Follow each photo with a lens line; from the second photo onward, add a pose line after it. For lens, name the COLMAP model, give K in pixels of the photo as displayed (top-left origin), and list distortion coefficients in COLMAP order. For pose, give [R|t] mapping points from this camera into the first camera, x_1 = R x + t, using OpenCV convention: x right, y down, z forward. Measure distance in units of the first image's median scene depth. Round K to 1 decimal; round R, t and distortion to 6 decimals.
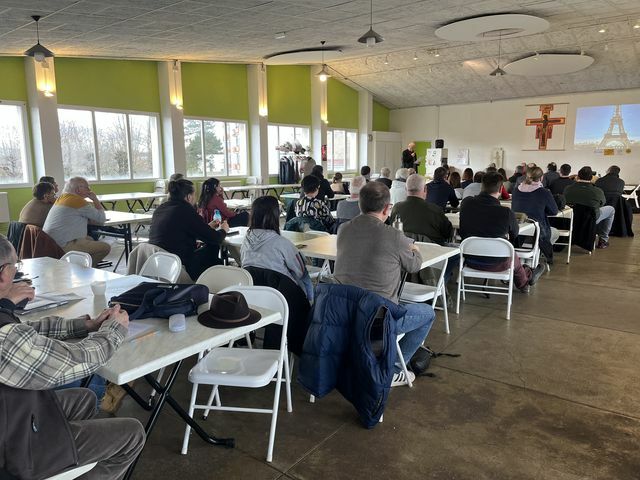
lens RADIAL K [[475.7, 0, 319.1], [0, 475.7, 239.6], [0, 0, 1]] dist [0.063012, -0.086428]
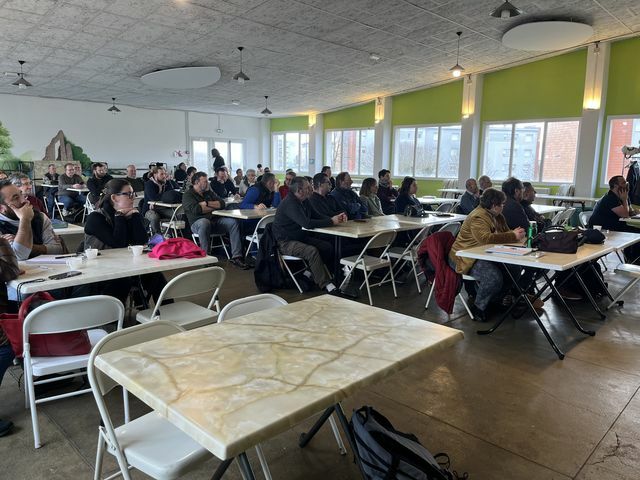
lens RADIAL K [[475.7, 0, 319.6], [0, 475.7, 236.9], [0, 0, 1]] dist [0.063012, -0.086428]
pose [[-0.106381, 0.159445, -0.981458, 0.724299], [-0.178914, 0.967880, 0.176632, -0.111920], [0.978097, 0.194386, -0.074437, 0.648822]]
